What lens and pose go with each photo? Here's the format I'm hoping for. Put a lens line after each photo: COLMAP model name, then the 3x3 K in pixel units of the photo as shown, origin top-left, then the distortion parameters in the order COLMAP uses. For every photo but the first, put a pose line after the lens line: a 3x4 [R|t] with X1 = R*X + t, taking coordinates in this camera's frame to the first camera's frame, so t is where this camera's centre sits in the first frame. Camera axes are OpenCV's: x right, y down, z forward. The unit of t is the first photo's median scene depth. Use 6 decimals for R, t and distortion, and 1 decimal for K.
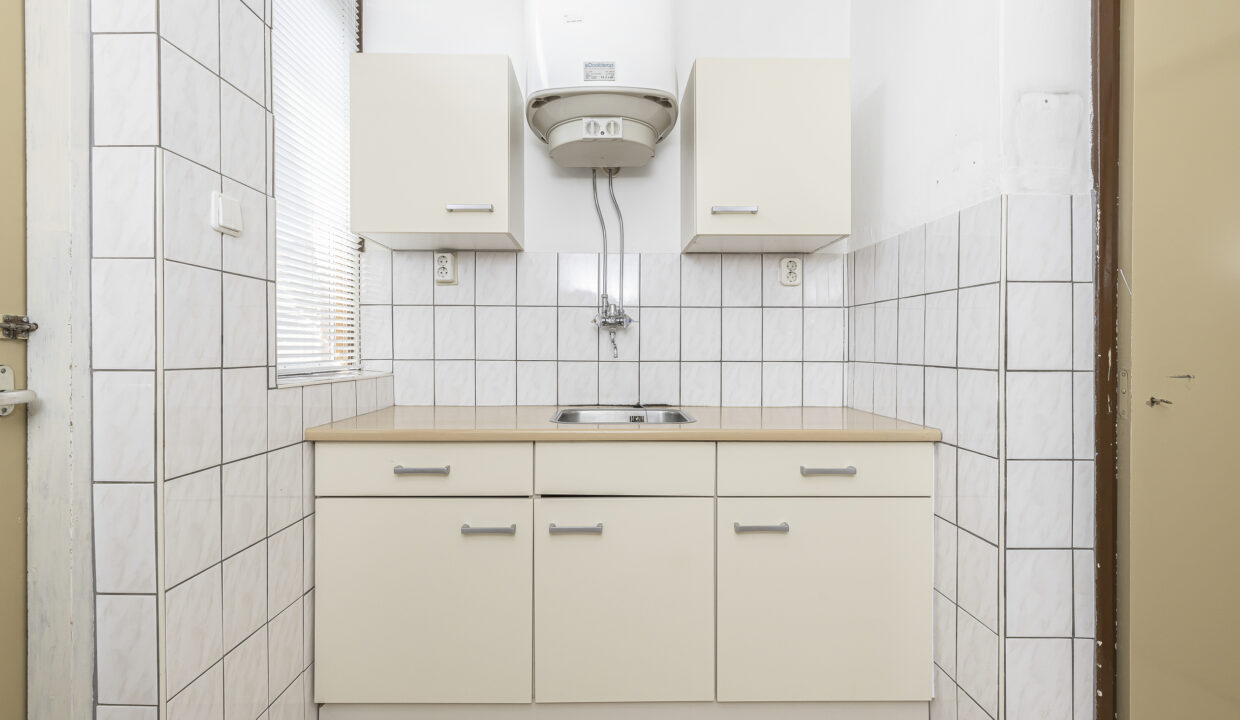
lens RADIAL K [[570.0, 0, 620.9], [0, 570.0, 355.2], [0, 0, 1]] dist [-0.000954, 0.000453]
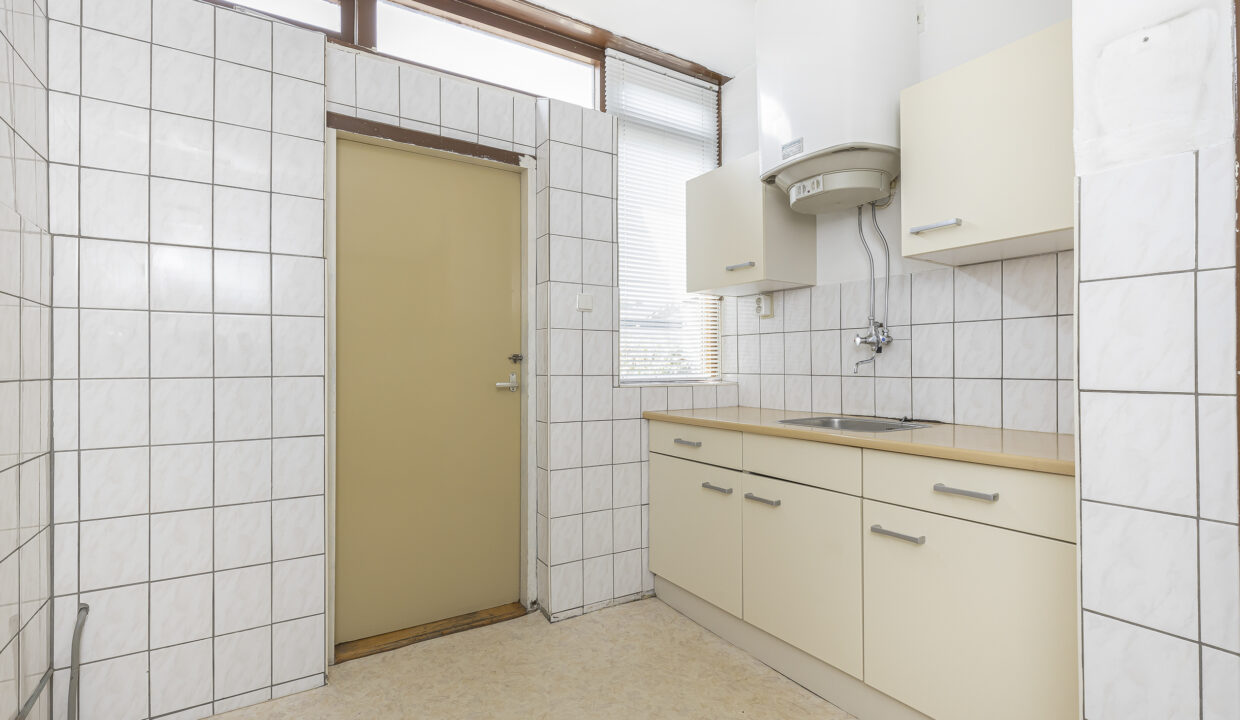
lens RADIAL K [[560.0, 0, 620.9], [0, 560.0, 362.3], [0, 0, 1]] dist [-0.002089, -0.000061]
pose [[0.534088, -0.008400, -0.845387, 0.836443], [-0.006968, 0.999873, -0.014338, 0.002089], [0.845400, 0.013548, 0.533961, 0.010070]]
